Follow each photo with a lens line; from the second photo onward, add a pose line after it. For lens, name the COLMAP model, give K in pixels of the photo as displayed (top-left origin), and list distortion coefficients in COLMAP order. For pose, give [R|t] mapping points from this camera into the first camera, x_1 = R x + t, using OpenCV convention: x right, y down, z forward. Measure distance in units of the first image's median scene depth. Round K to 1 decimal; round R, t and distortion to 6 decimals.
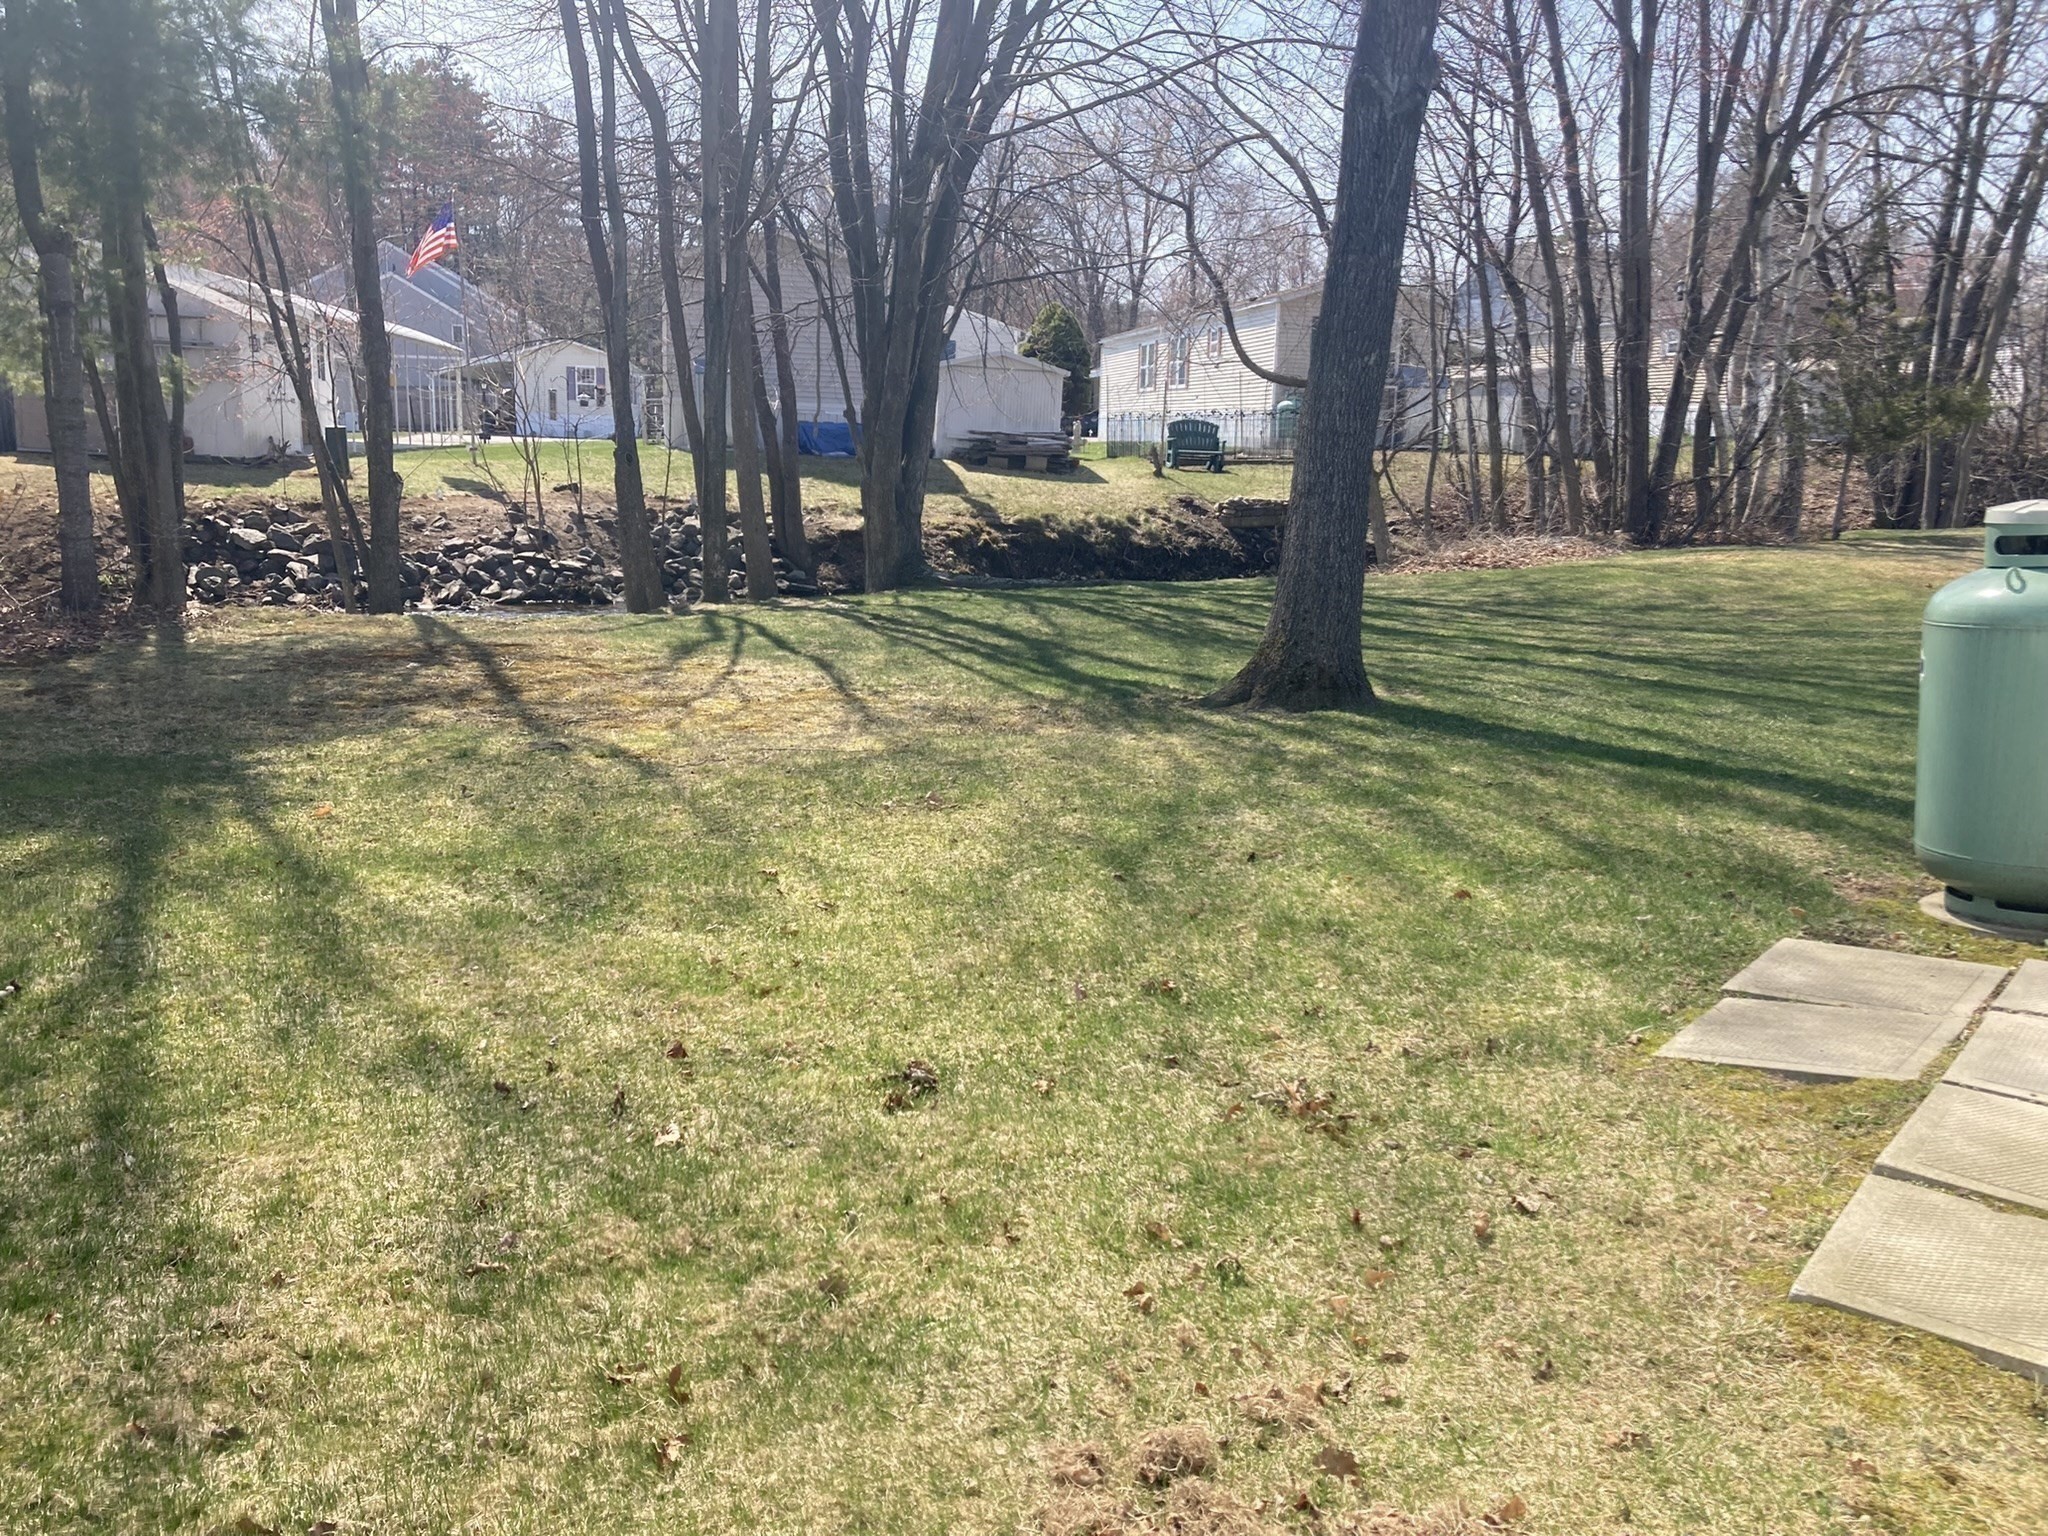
lens RADIAL K [[1650.1, 0, 1028.2], [0, 1650.1, 779.8], [0, 0, 1]] dist [0.032907, -0.026990]
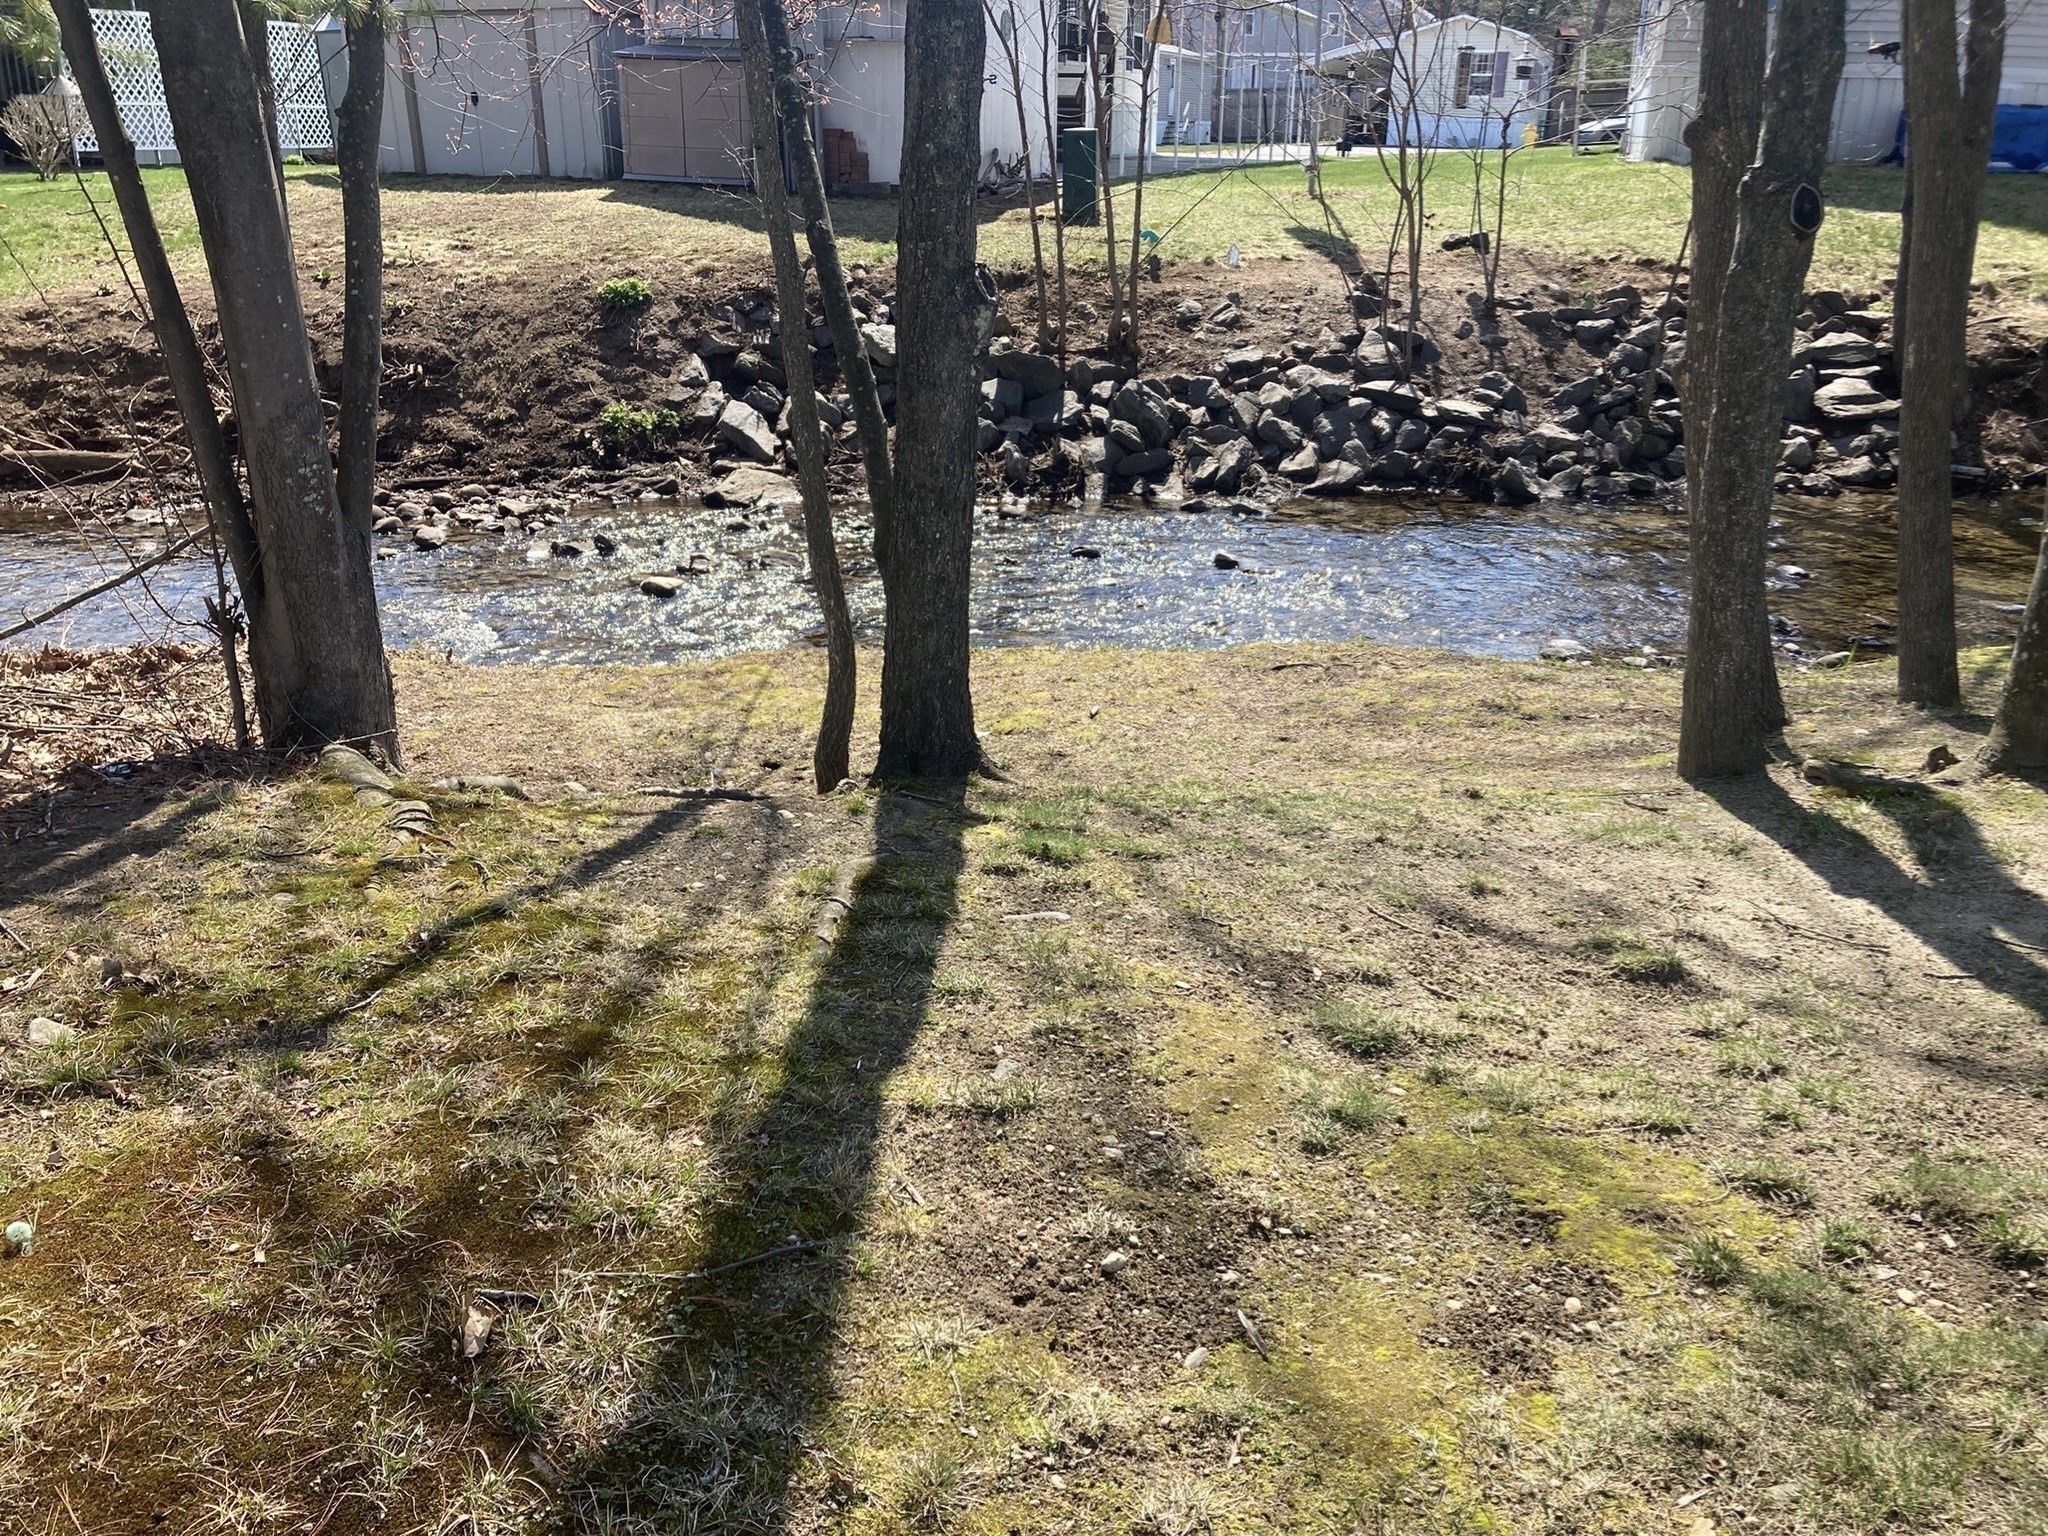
lens RADIAL K [[1650.1, 0, 1012.6], [0, 1650.1, 770.2], [0, 0, 1]] dist [0.032907, -0.026990]
pose [[0.877227, 0.157536, -0.453493, -0.152133], [-0.085987, 0.980910, 0.174420, -0.099065], [0.472313, -0.114011, 0.874026, 0.489857]]
